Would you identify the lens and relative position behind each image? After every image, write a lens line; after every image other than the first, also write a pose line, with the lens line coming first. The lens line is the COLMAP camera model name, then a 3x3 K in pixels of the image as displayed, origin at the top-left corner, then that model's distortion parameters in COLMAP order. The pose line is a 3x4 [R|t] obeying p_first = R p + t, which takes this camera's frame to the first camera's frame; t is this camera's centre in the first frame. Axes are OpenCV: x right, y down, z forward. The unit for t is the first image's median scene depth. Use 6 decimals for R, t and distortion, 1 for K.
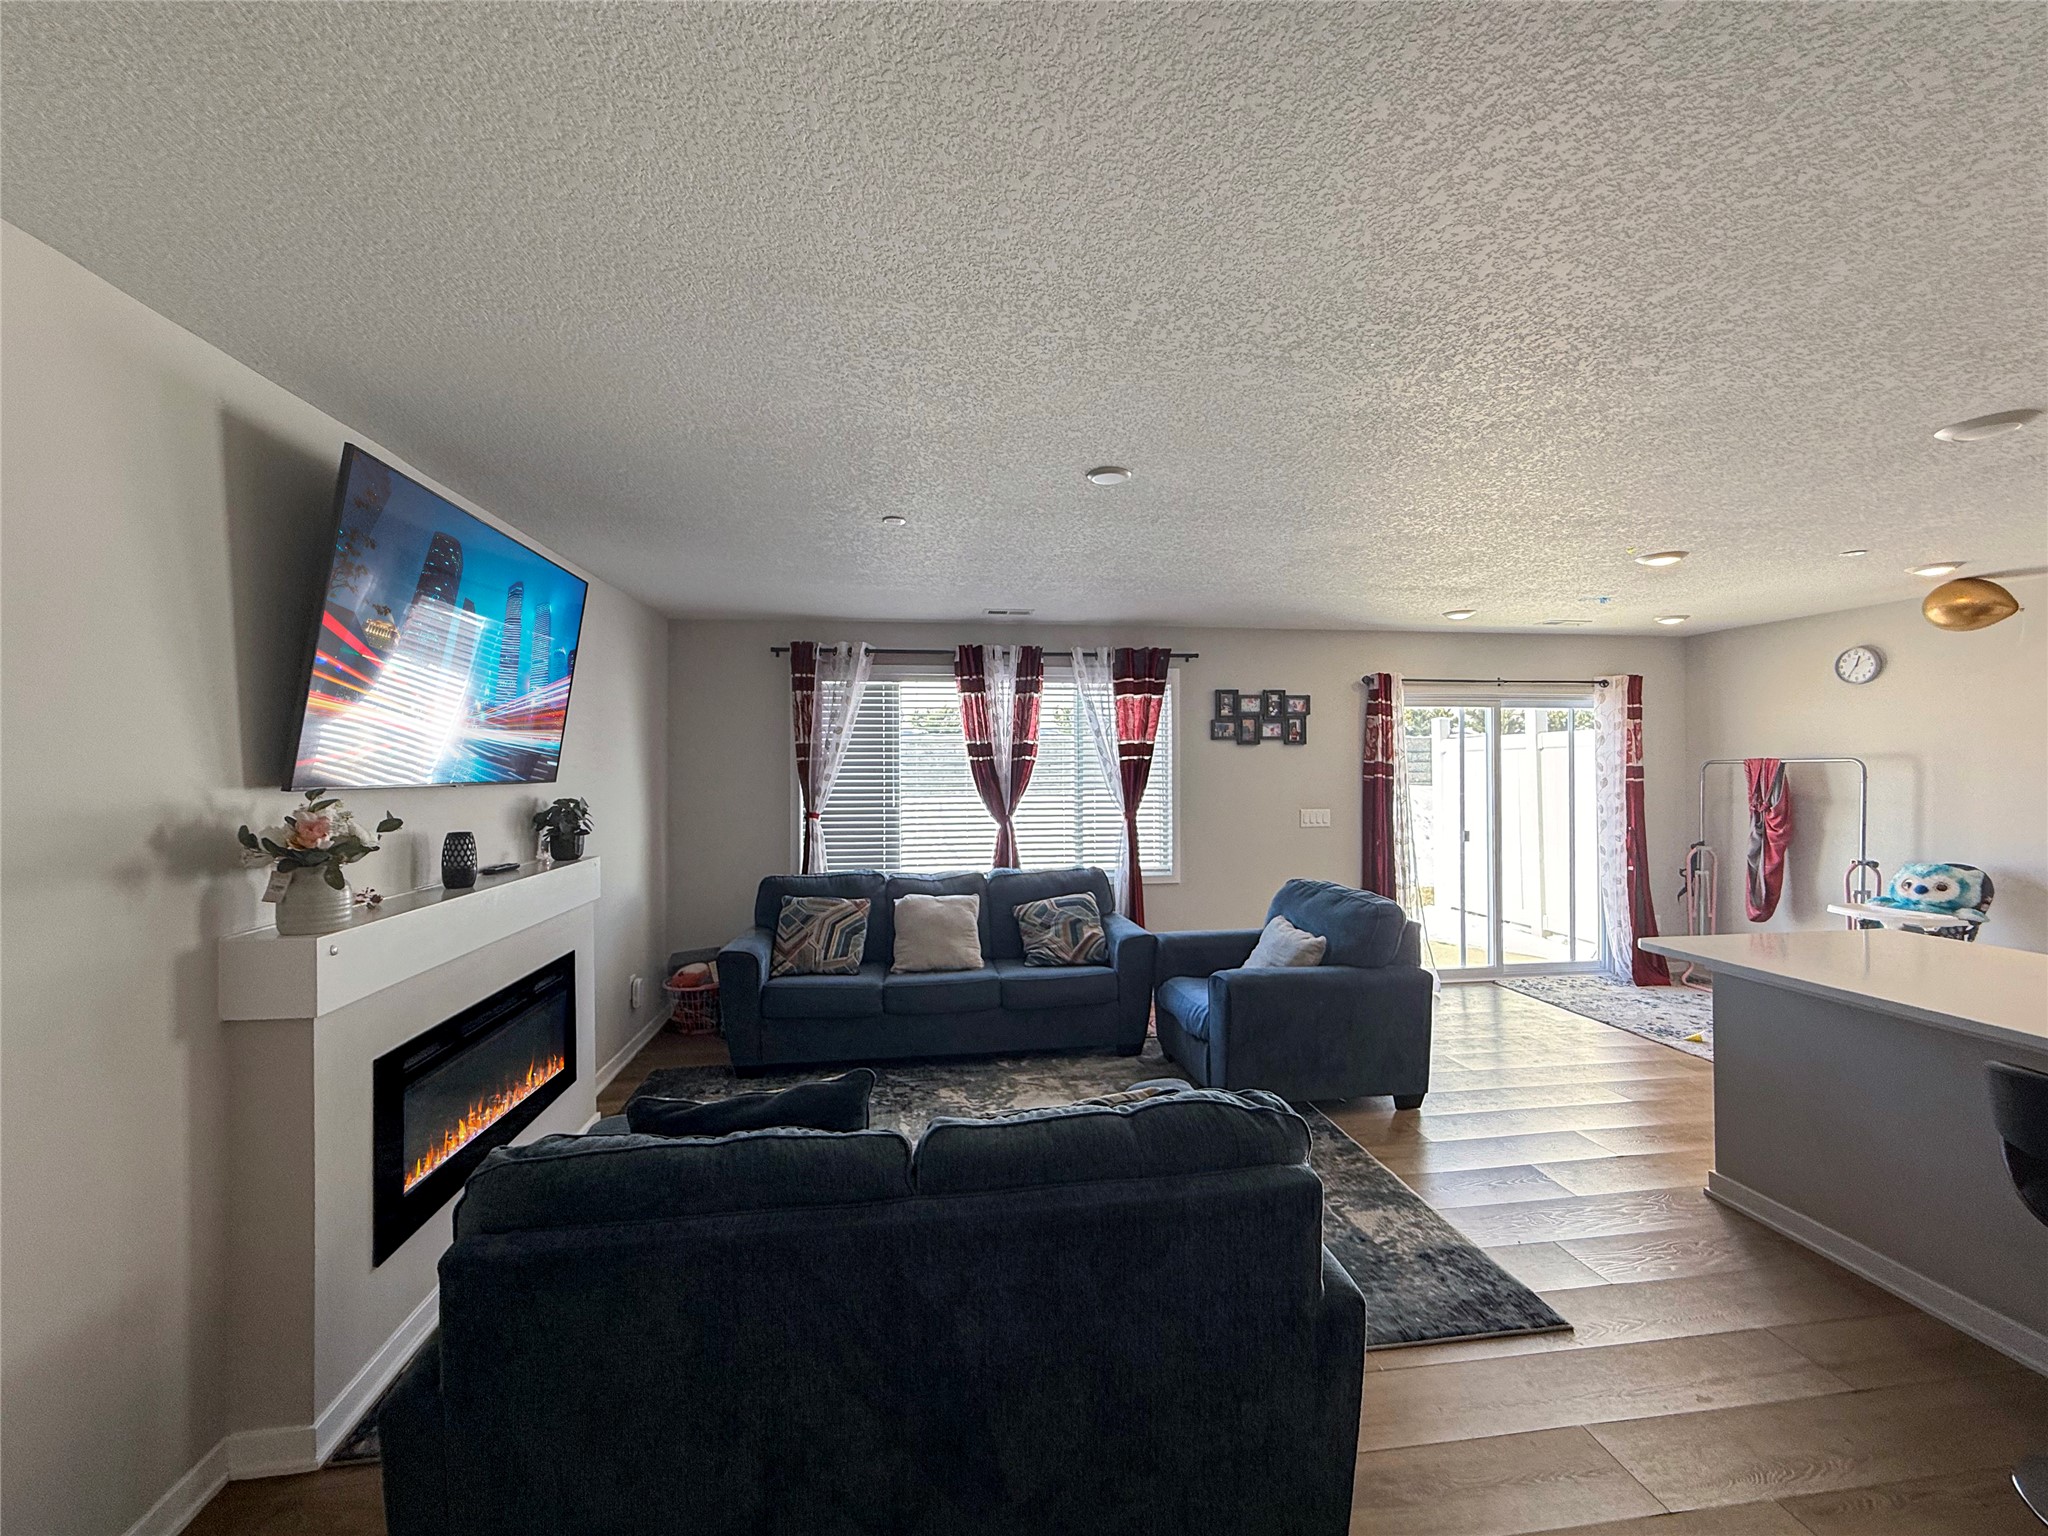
lens RADIAL K [[834.5, 0, 1008.4], [0, 834.5, 754.9], [0, 0, 1]] dist [0.000868, -0.000402]
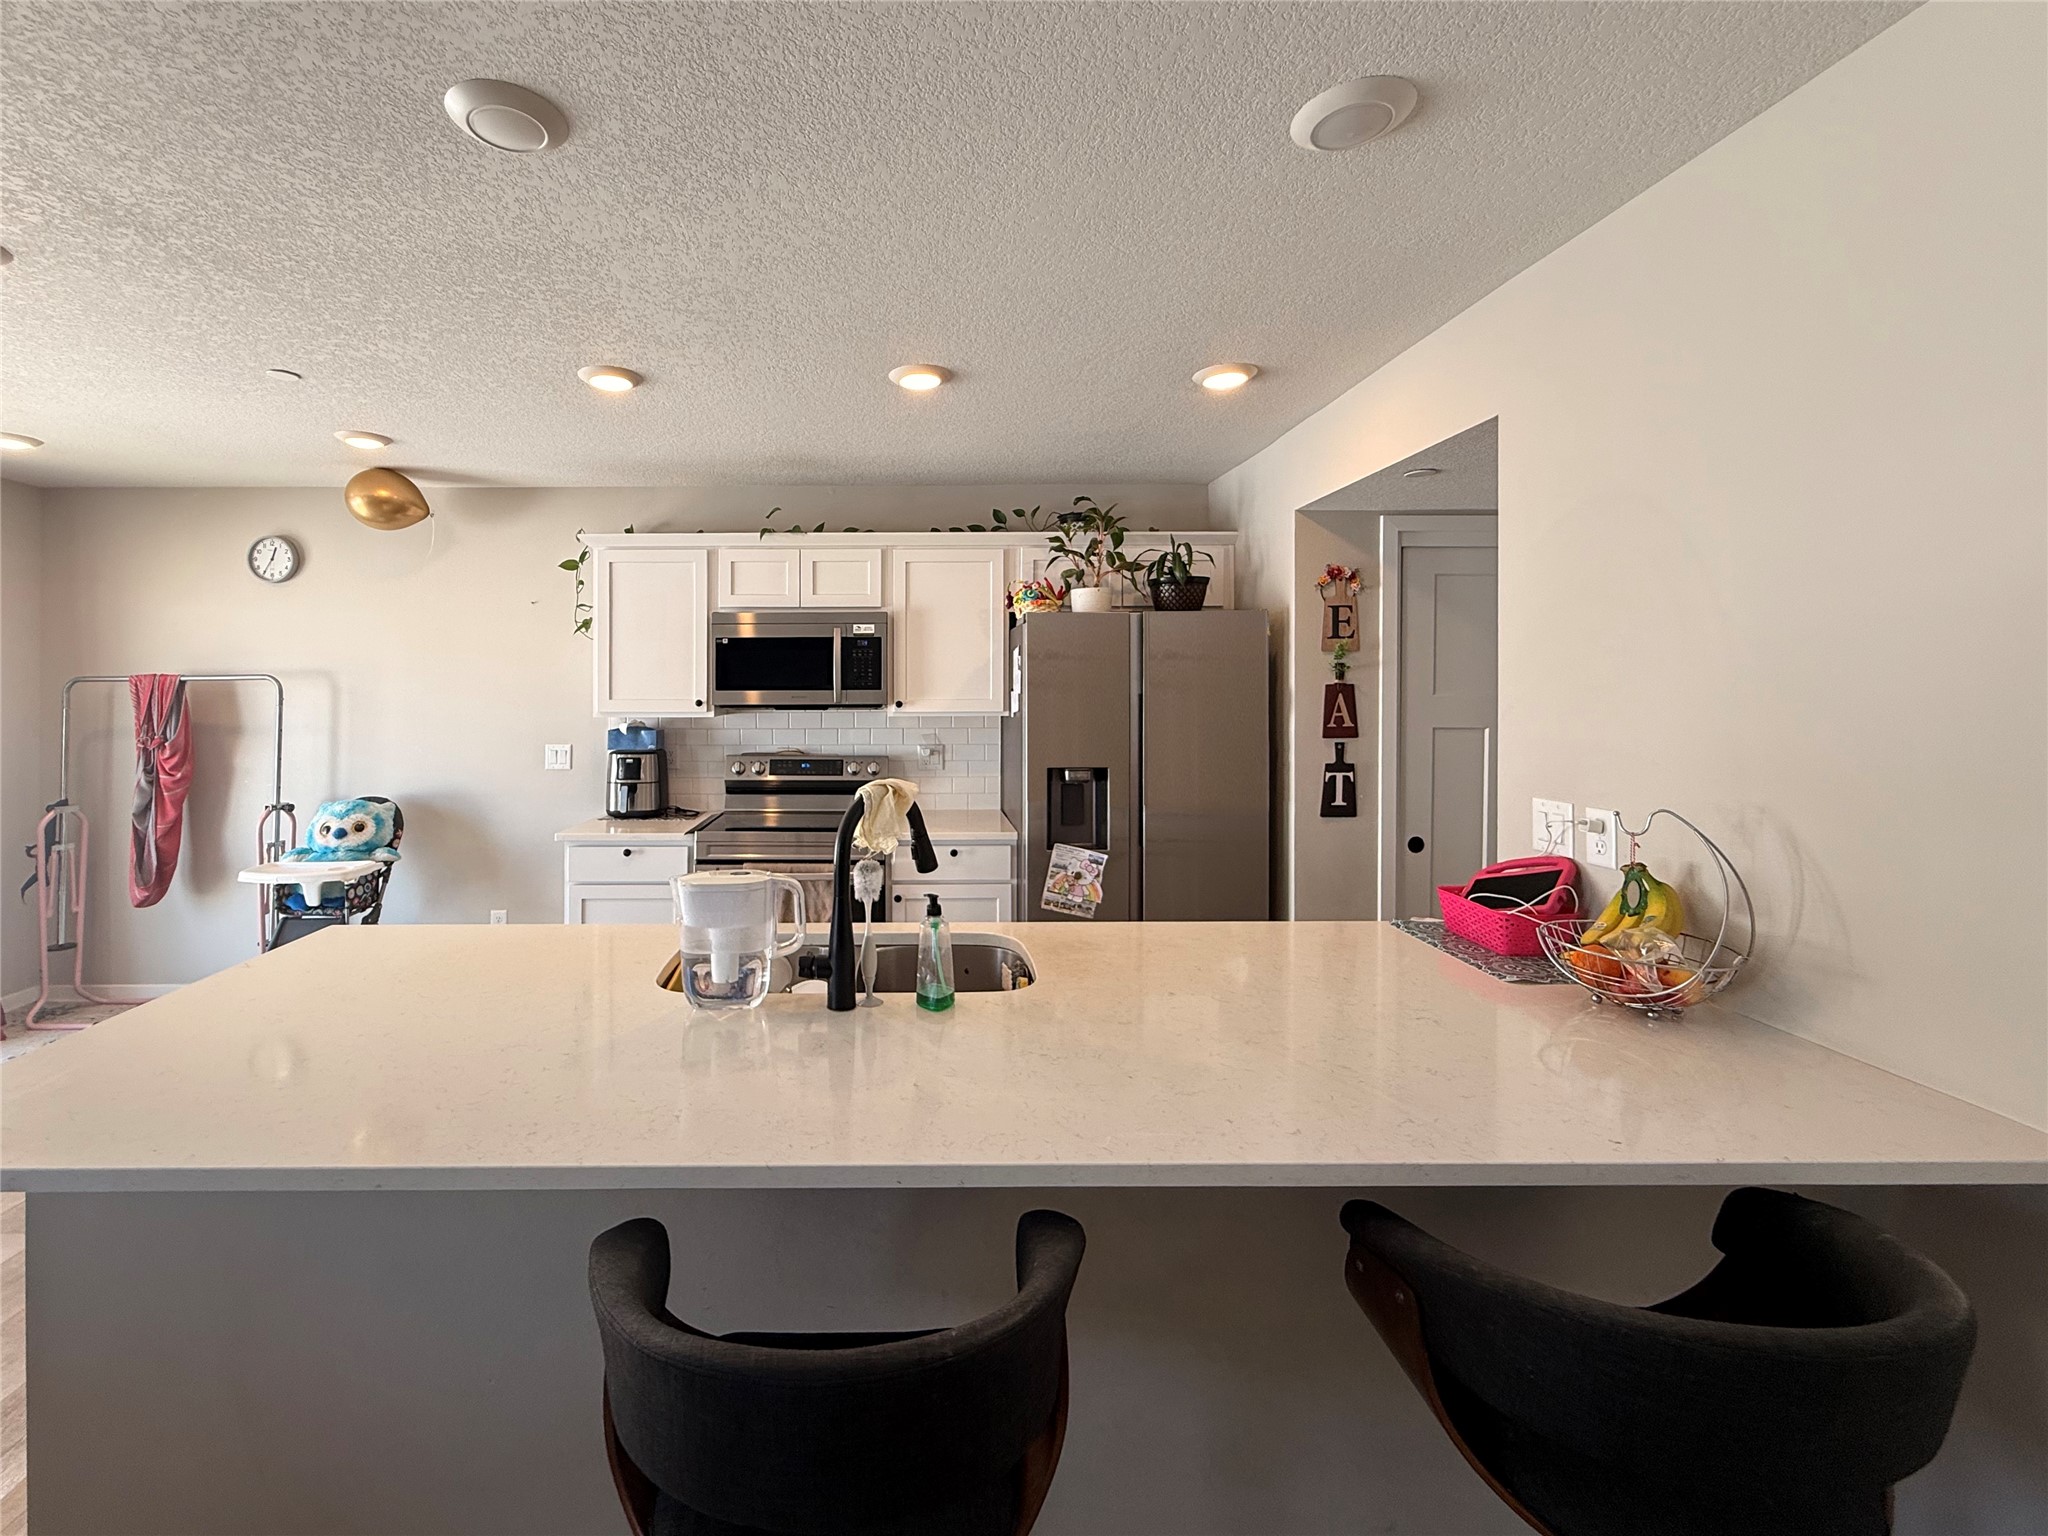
lens RADIAL K [[834.5, 0, 881.4], [0, 834.5, 690.4], [0, 0, 1]] dist [0.000868, -0.000402]
pose [[0.127997, 0.001780, 0.991773, 0.294661], [-0.011680, 0.999932, -0.000287, 0.011426], [-0.991706, -0.011547, 0.128009, 0.314065]]
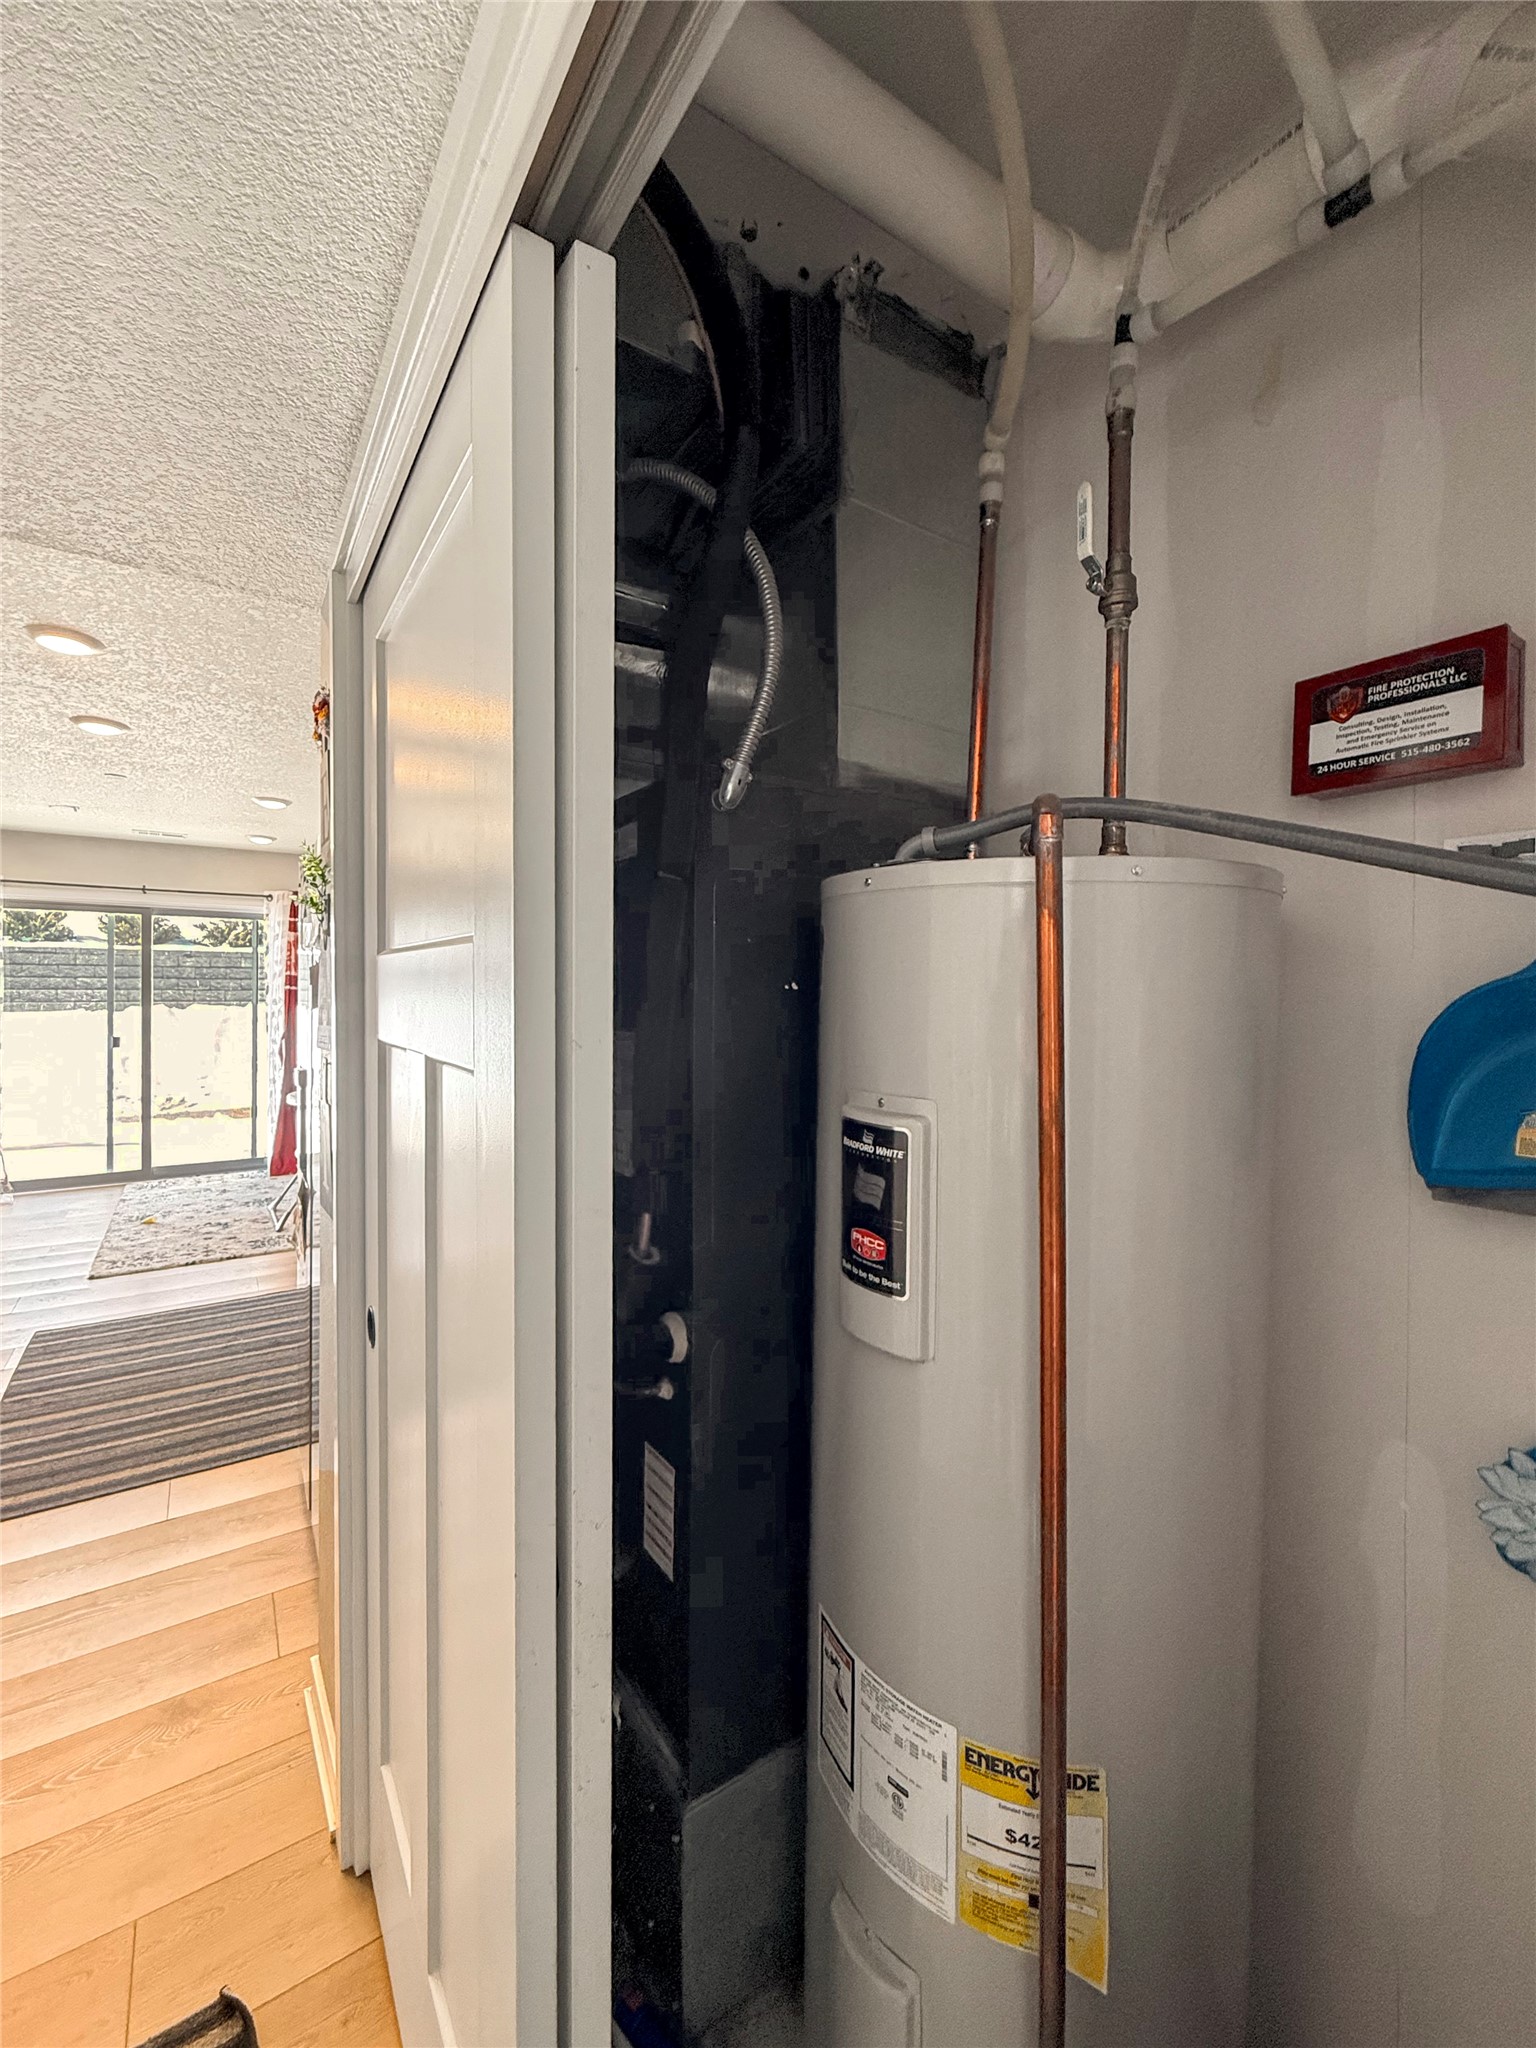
lens RADIAL K [[834.5, 0, 790.6], [0, 834.5, 1003.1], [0, 0, 1]] dist [0.000868, -0.000402]
pose [[0.890447, 0.006336, 0.455042, 0.990826], [-0.017924, 0.999616, 0.021156, 0.018706], [-0.454733, -0.026994, 0.890219, -0.313447]]
